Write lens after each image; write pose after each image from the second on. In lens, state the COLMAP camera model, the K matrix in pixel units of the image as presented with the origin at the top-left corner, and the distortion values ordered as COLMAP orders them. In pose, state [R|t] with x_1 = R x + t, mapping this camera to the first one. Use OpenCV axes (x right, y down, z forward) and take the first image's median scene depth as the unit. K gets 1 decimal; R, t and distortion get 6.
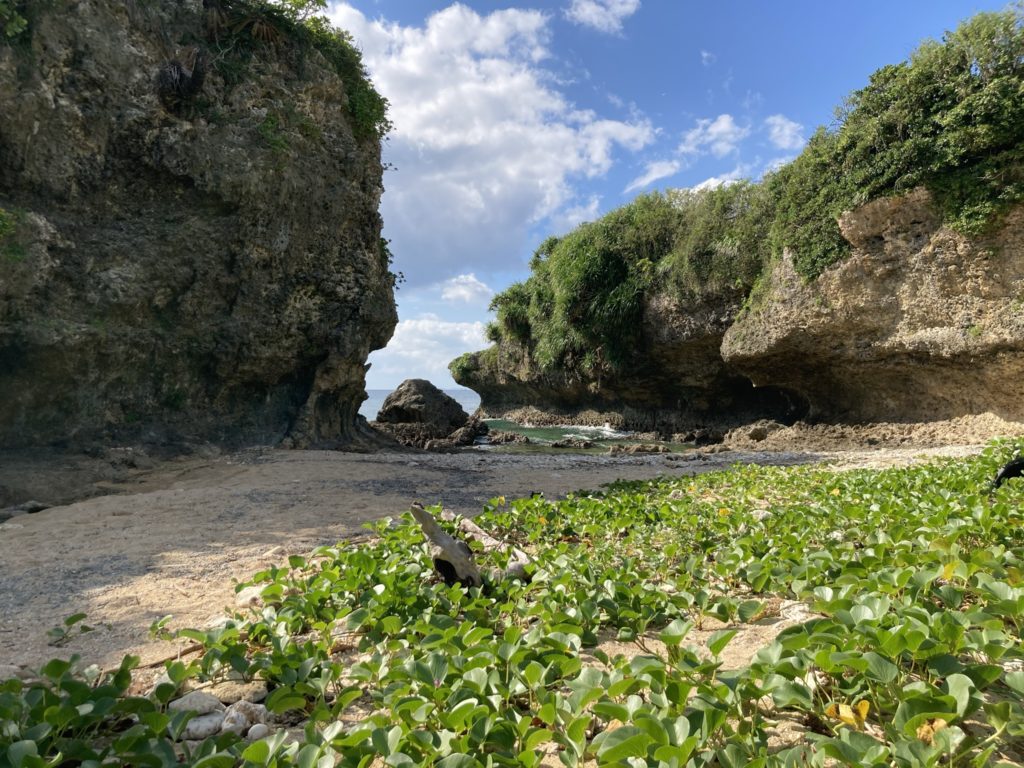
lens RADIAL K [[841.8, 0, 507.5], [0, 841.8, 386.9], [0, 0, 1]] dist [0.030803, -0.015930]
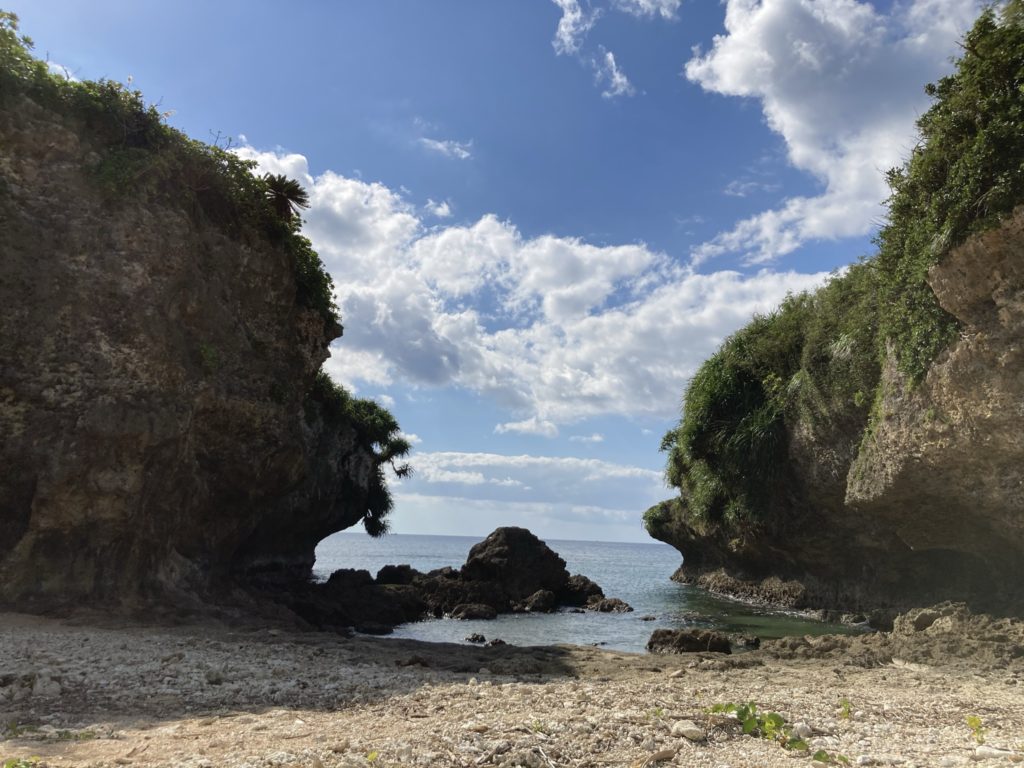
lens RADIAL K [[841.8, 0, 514.6], [0, 841.8, 376.9], [0, 0, 1]] dist [0.030803, -0.015930]
pose [[0.932817, -0.039094, -0.358225, 0.298517], [-0.030143, 0.982149, -0.185676, -0.001135], [0.359089, 0.184000, 0.914986, 0.294258]]
